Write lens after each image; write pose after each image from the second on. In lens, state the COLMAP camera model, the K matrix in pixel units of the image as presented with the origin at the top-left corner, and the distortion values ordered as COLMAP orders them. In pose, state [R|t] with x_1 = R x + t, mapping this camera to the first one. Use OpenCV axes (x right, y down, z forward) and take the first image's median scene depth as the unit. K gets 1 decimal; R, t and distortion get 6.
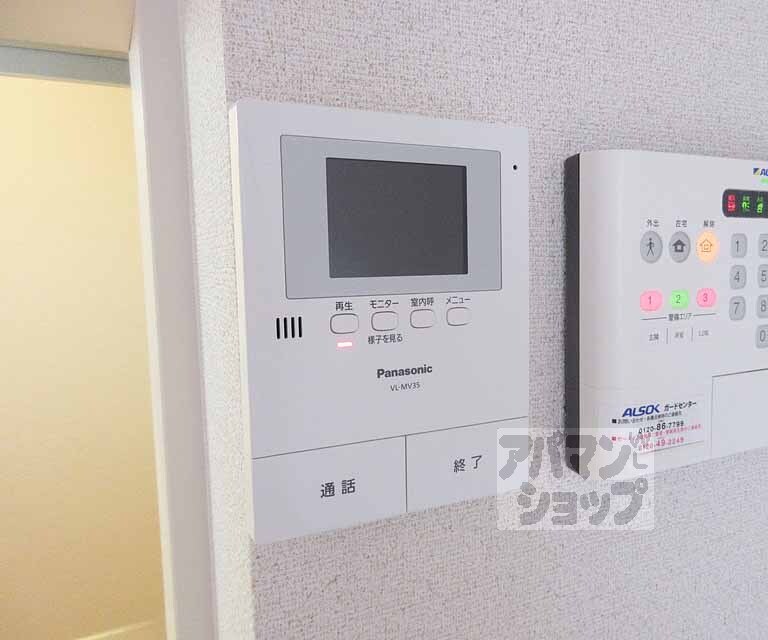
lens RADIAL K [[610.0, 0, 383.4], [0, 610.0, 319.9], [0, 0, 1]] dist [0.003948, 0.004033]
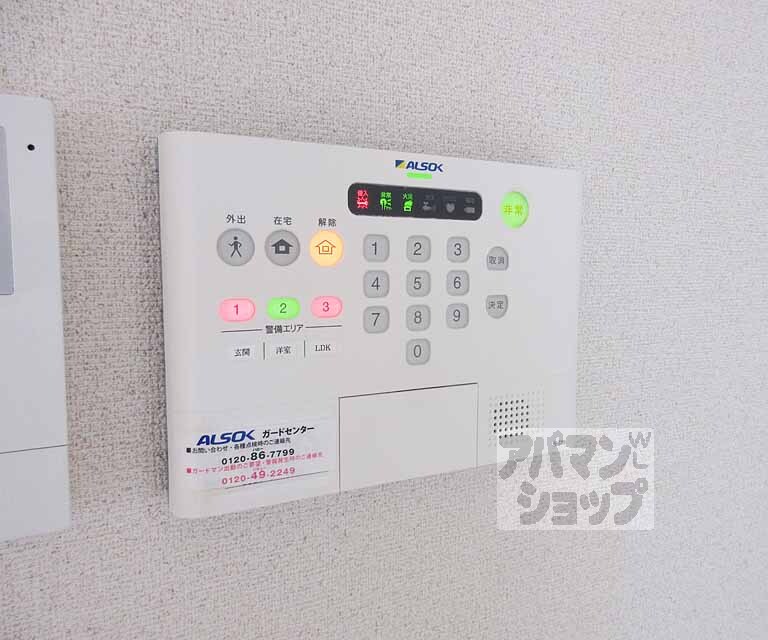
lens RADIAL K [[610.0, 0, 384.9], [0, 610.0, 320.1], [0, 0, 1]] dist [0.003948, 0.004033]
pose [[0.999075, 0.016581, 0.039678, 0.587011], [-0.016661, 0.999860, 0.001696, -0.021025], [-0.039645, -0.002355, 0.999211, 0.131014]]
